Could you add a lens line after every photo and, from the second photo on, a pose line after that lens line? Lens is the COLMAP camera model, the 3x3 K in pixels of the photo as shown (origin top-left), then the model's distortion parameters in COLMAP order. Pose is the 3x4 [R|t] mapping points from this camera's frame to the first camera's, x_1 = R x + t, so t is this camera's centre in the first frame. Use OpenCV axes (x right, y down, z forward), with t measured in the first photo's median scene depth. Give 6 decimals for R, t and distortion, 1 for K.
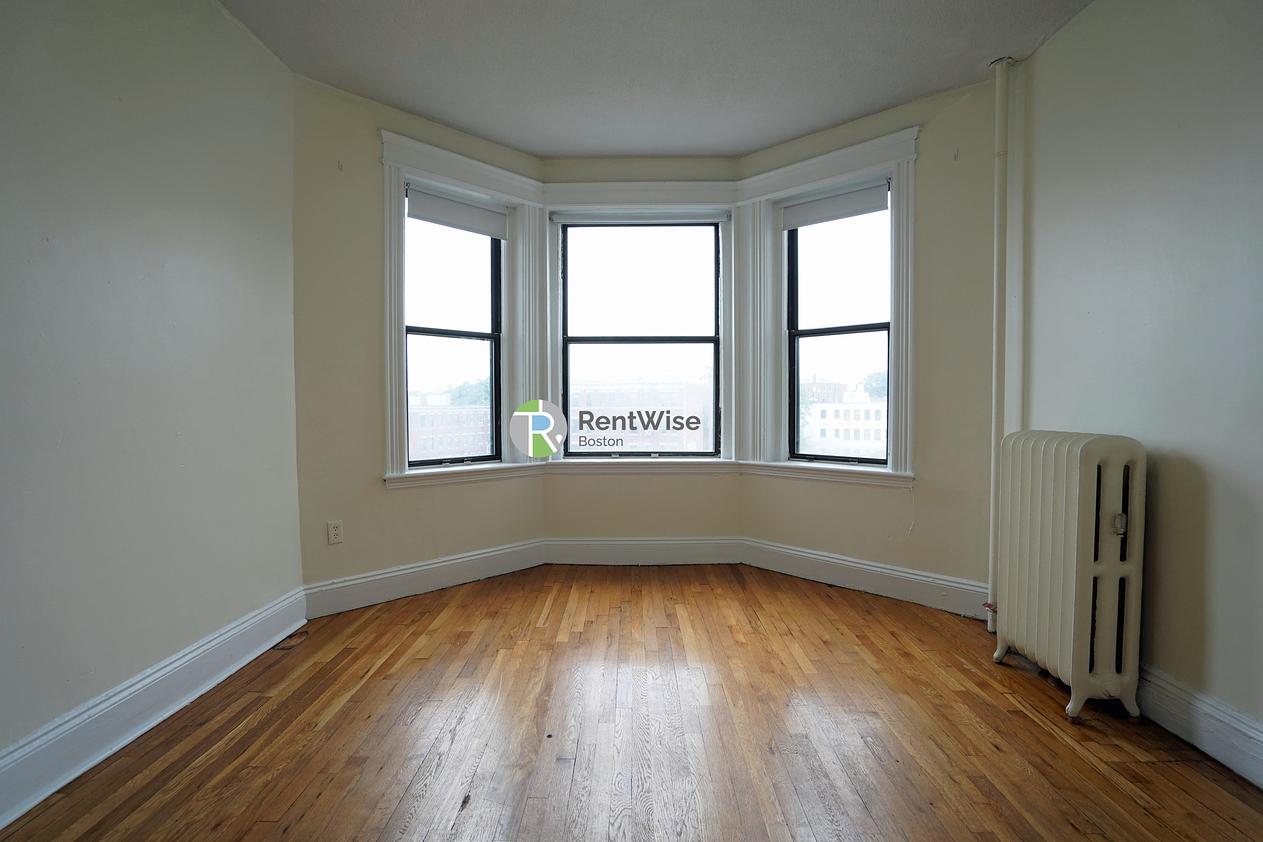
lens RADIAL K [[612.9, 0, 639.1], [0, 612.9, 421.2], [0, 0, 1]] dist [-0.062869, 0.030421]
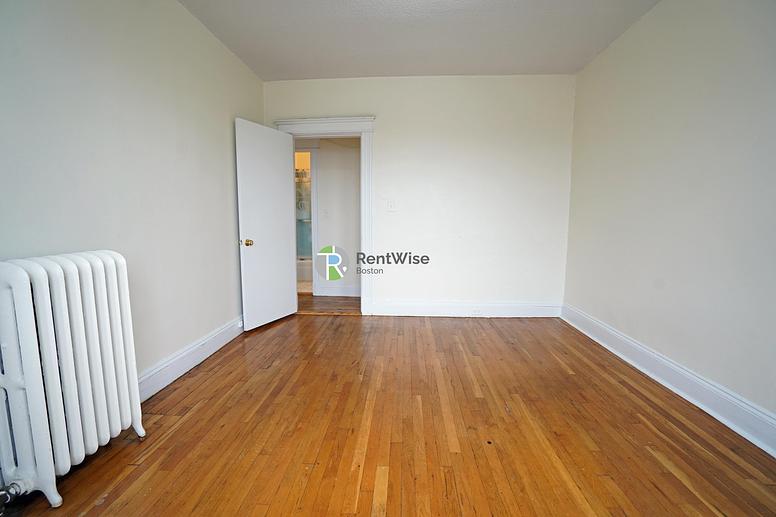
lens RADIAL K [[376.6, 0, 392.7], [0, 376.6, 258.6], [0, 0, 1]] dist [-0.062869, 0.030421]
pose [[-0.999155, -0.005250, 0.040769, 0.061282], [0.000586, 0.989891, 0.141828, -0.080404], [-0.041101, 0.141732, -0.989051, 1.847955]]
